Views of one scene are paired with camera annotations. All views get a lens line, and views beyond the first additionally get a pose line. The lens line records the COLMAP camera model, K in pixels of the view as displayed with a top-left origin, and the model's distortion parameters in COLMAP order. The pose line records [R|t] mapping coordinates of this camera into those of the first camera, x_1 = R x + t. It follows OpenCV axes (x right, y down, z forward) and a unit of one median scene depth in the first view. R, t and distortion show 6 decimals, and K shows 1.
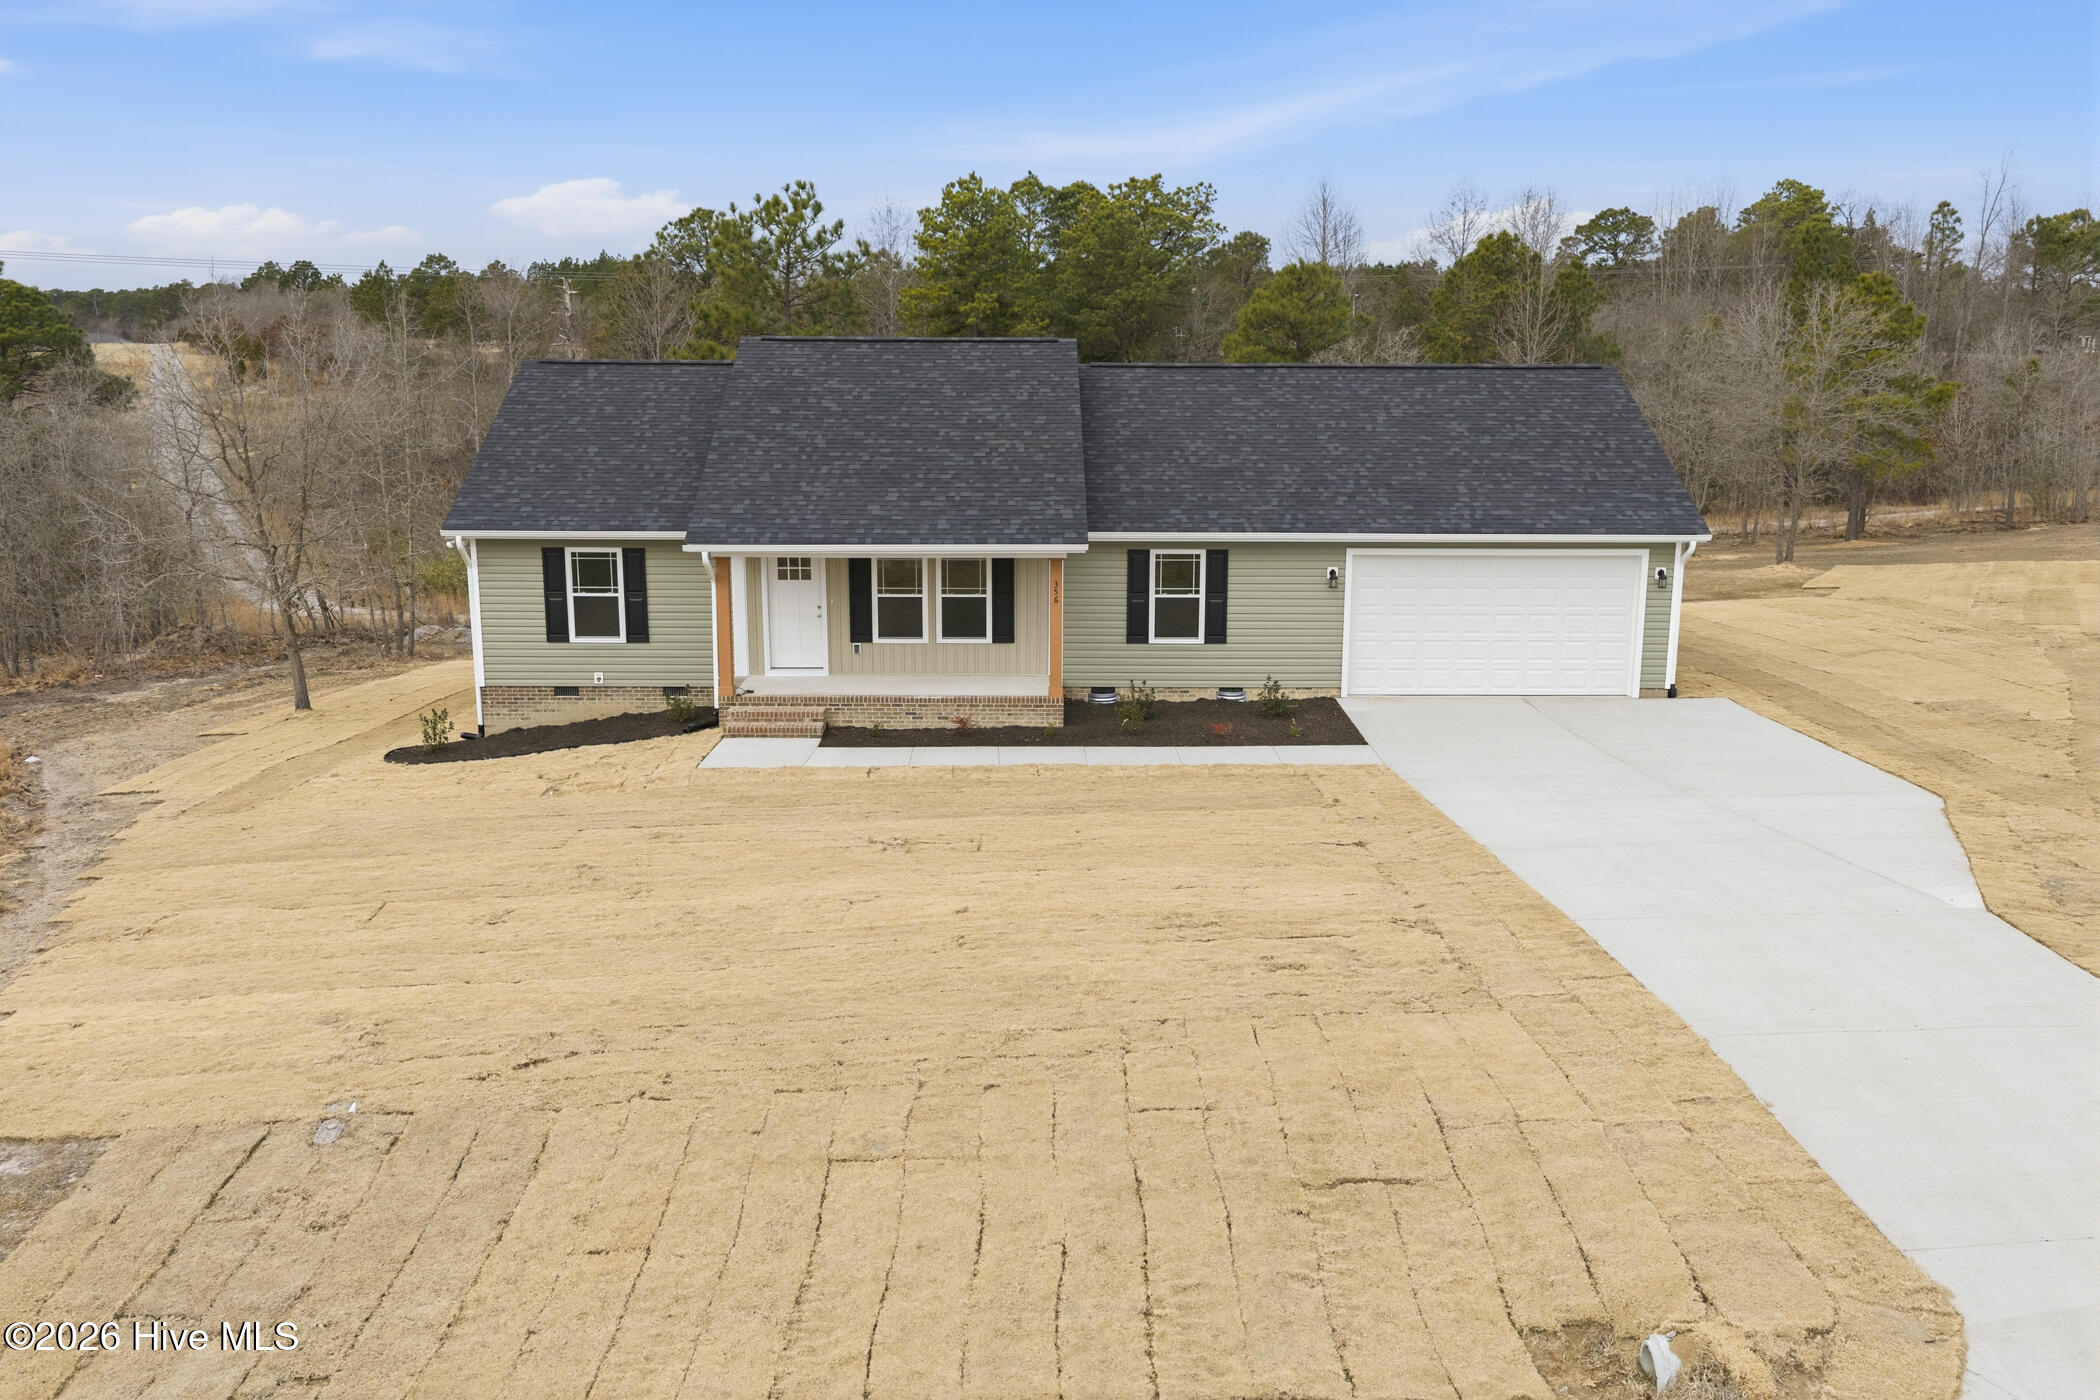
lens RADIAL K [[1739.5, 0, 1054.5], [0, 1739.5, 707.3], [0, 0, 1]] dist [0.021683, -0.037295]
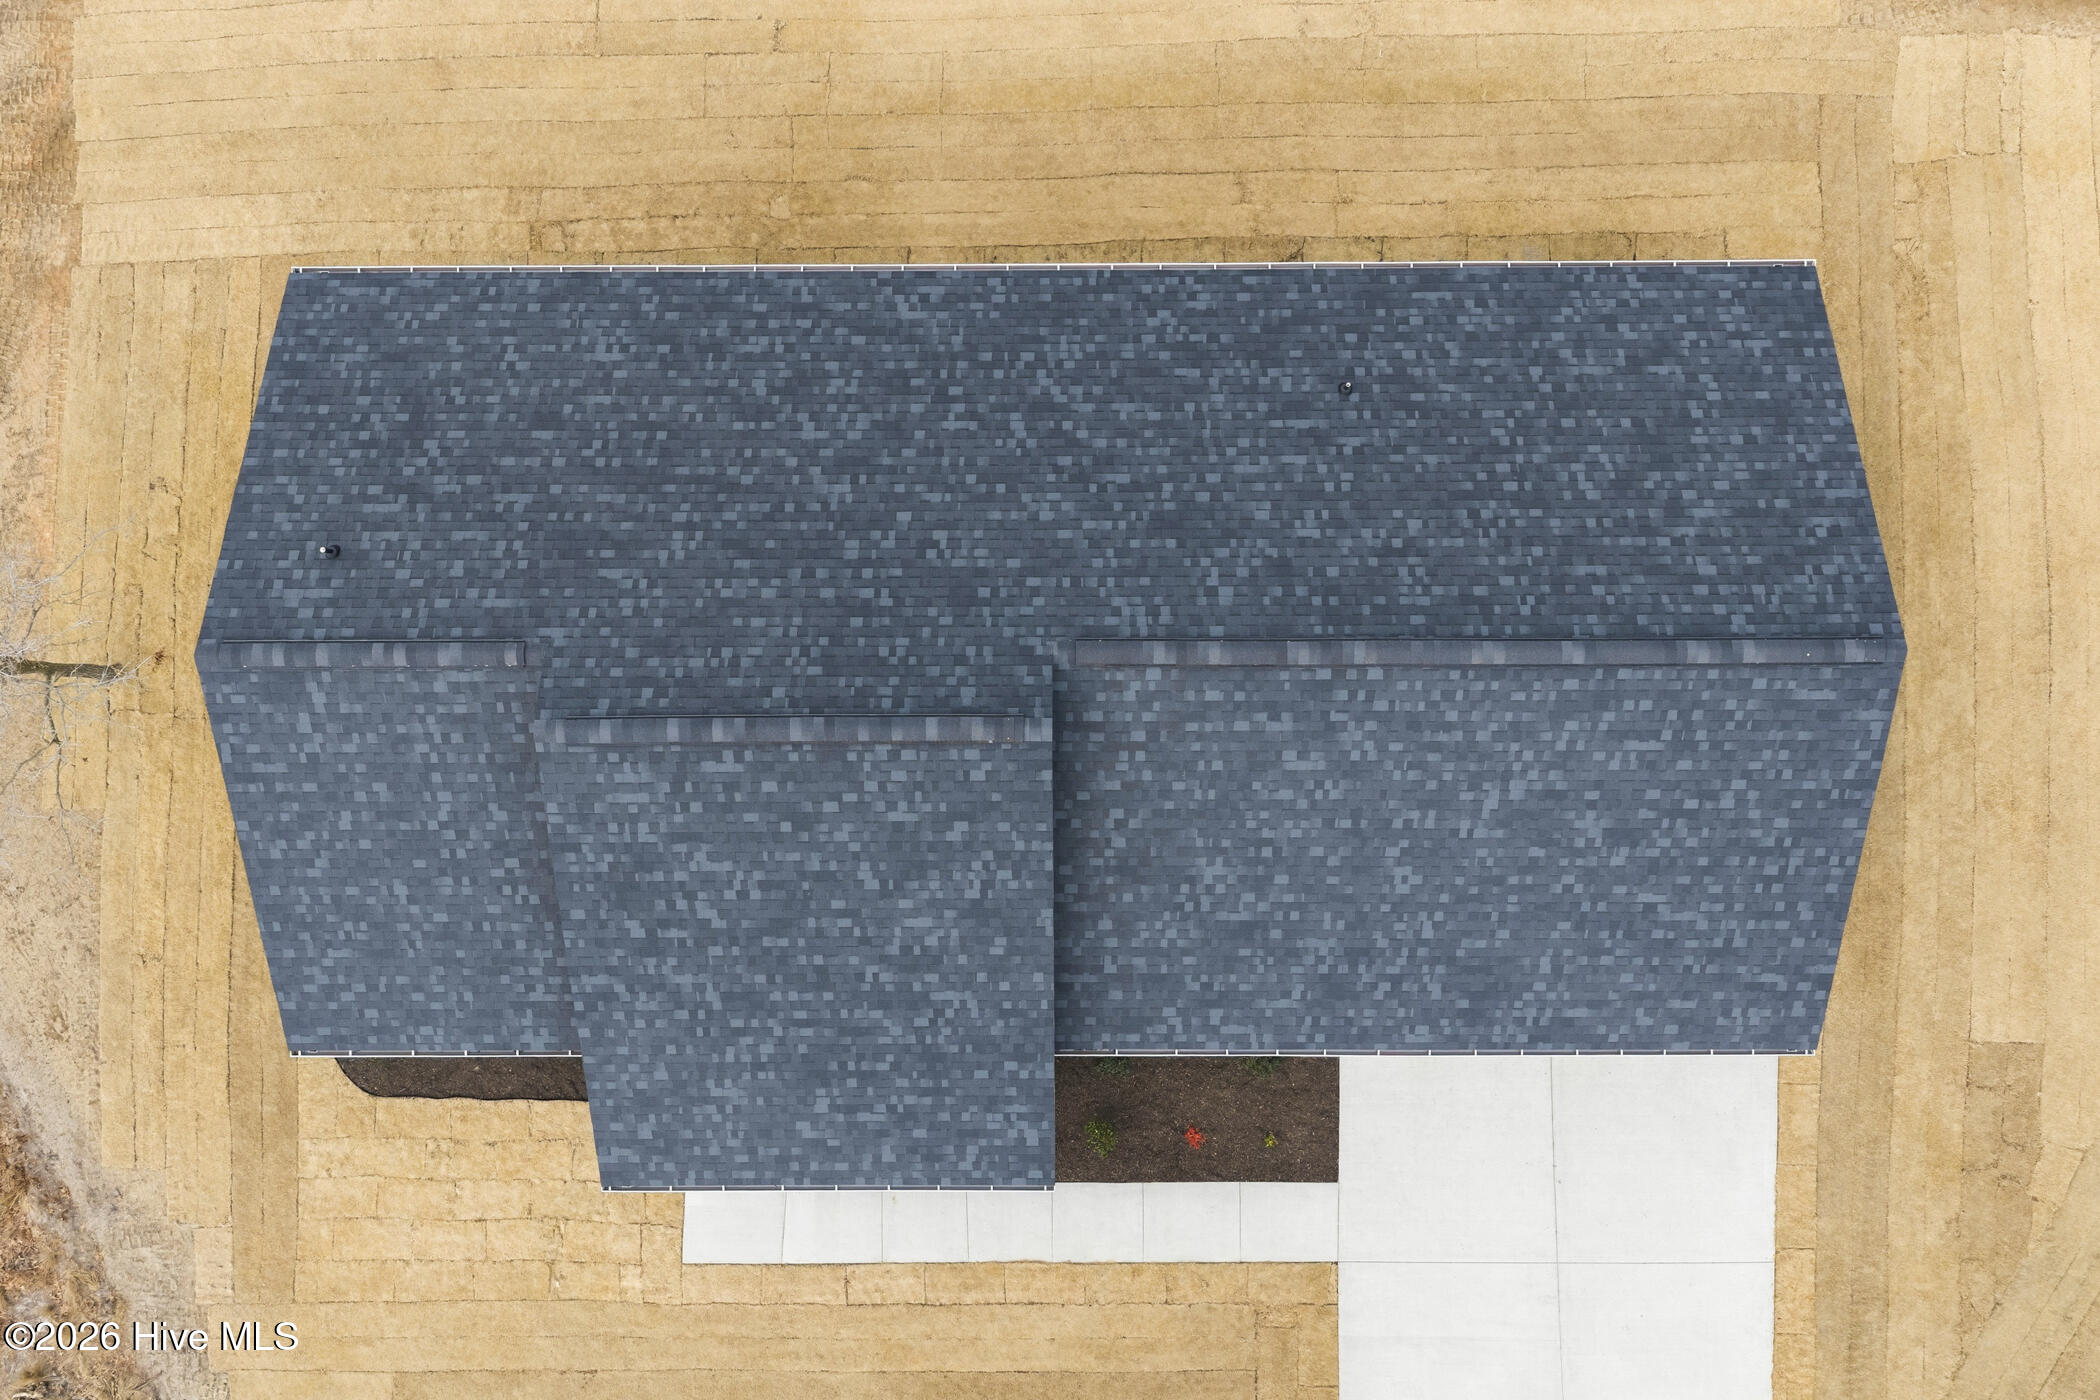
lens RADIAL K [[1739.5, 0, 1054.5], [0, 1739.5, 707.3], [0, 0, 1]] dist [0.021683, -0.037295]
pose [[0.999795, 0.017217, -0.010682, 0.022365], [0.006785, 0.212286, 0.977184, -0.929493], [0.019092, -0.977056, 0.212125, 0.963443]]
